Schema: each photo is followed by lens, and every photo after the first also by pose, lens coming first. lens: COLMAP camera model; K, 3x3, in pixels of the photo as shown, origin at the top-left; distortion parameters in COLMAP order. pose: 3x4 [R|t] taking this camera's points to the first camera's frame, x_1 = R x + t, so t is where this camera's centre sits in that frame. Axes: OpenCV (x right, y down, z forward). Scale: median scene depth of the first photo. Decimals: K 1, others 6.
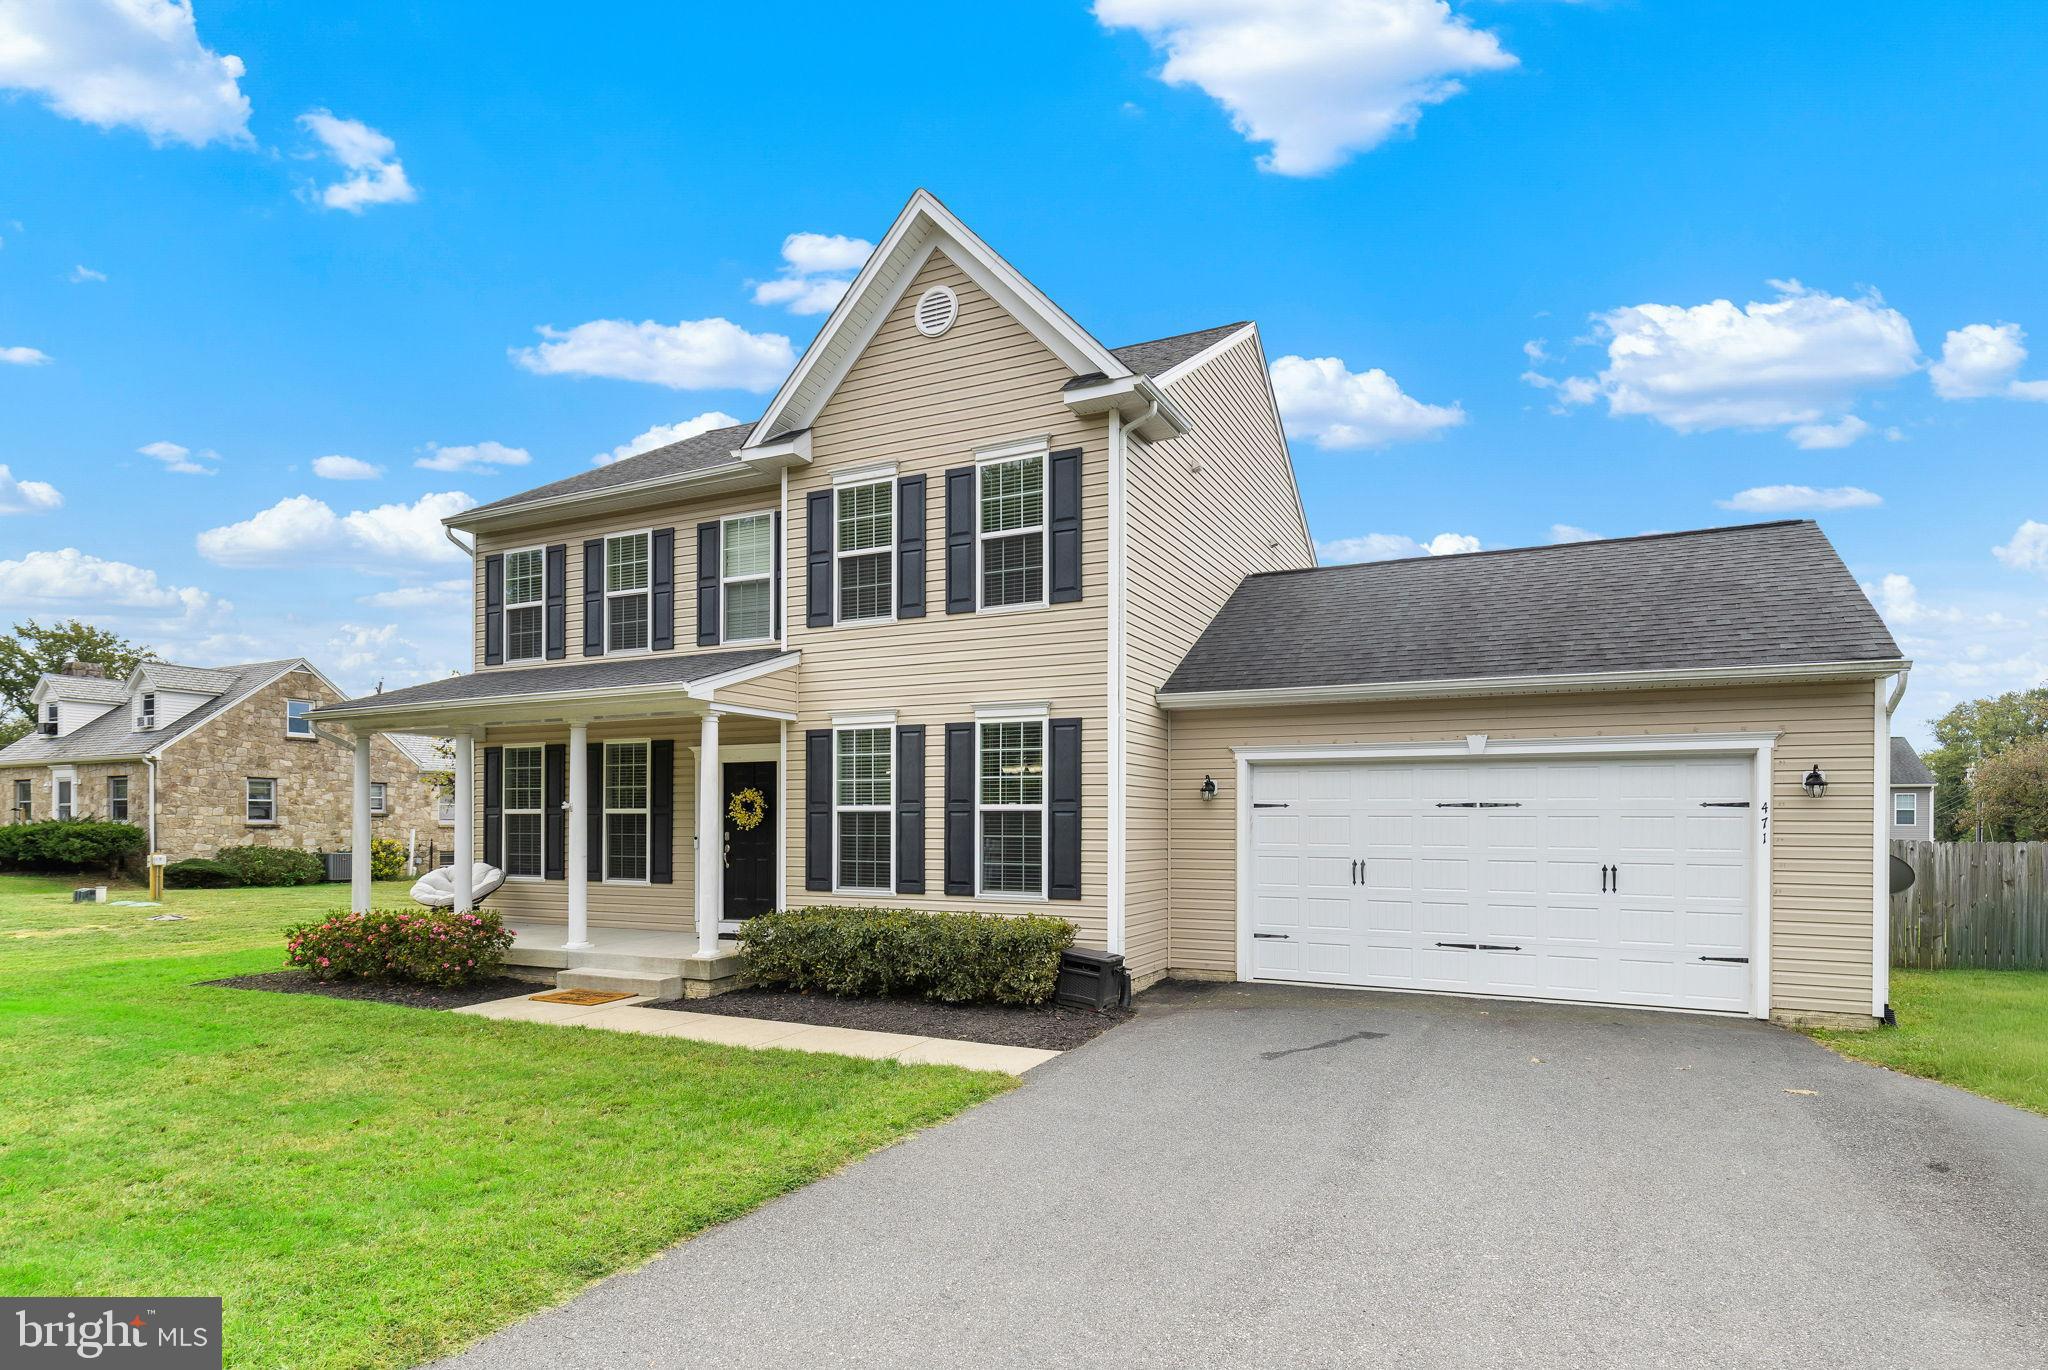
lens RADIAL K [[1076.6, 0, 1082.1], [0, 1076.6, 835.7], [0, 0, 1]] dist [-0.000266, 0.000237]
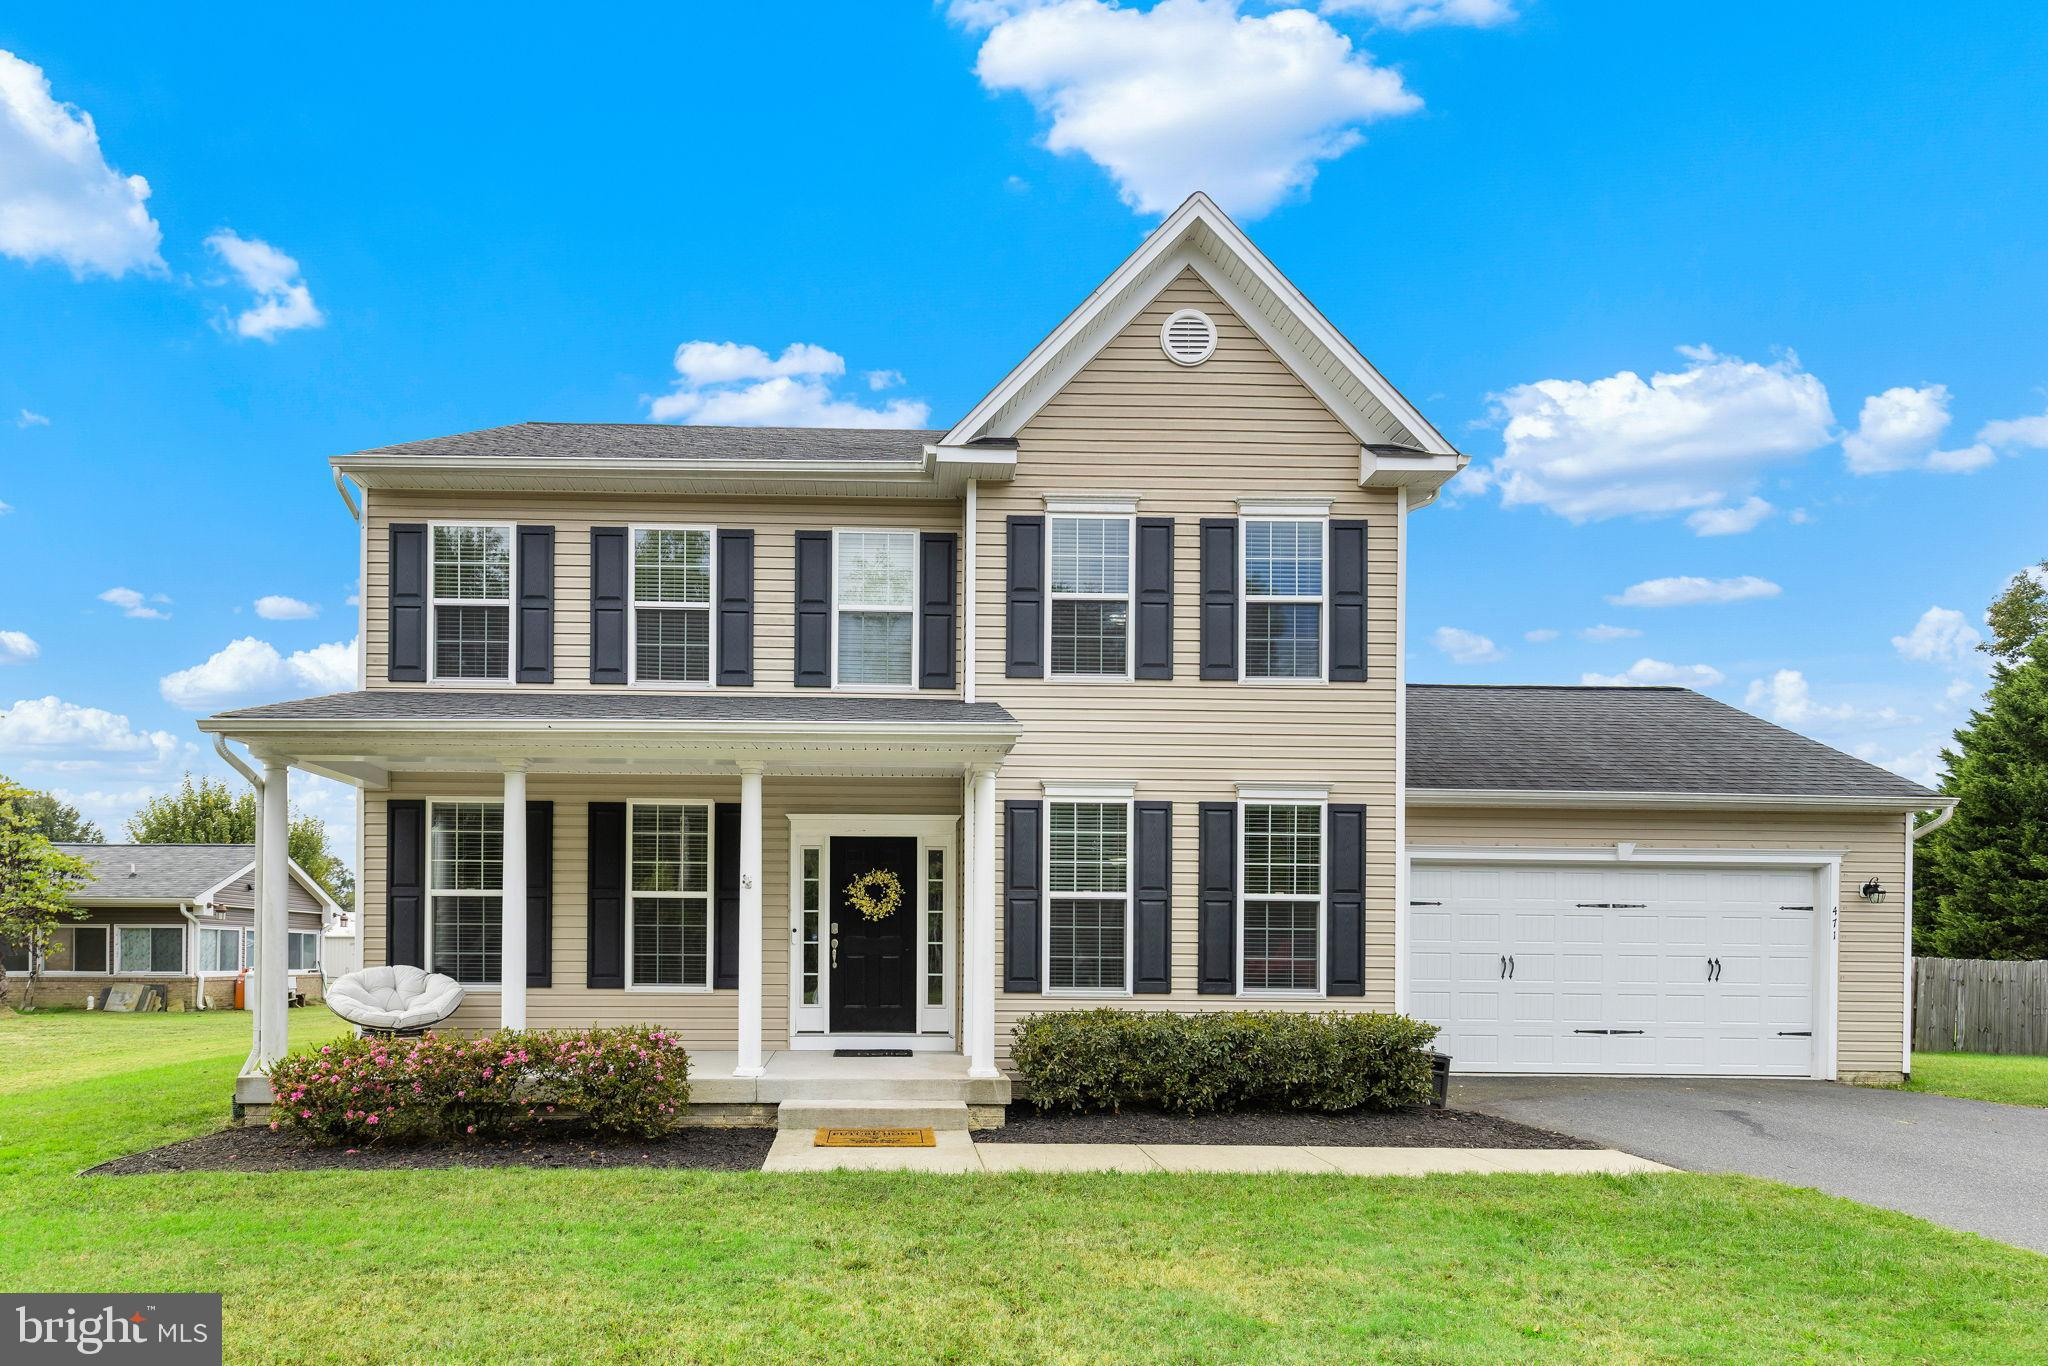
lens RADIAL K [[1094.8, 0, 1024.1], [0, 1094.8, 943.4], [0, 0, 1]] dist [-0.002261, 0.000344]
pose [[0.899547, -0.001009, 0.436823, -0.640606], [-0.001845, 0.999980, 0.006110, 0.007670], [-0.436820, -0.006302, 0.899527, 0.239451]]
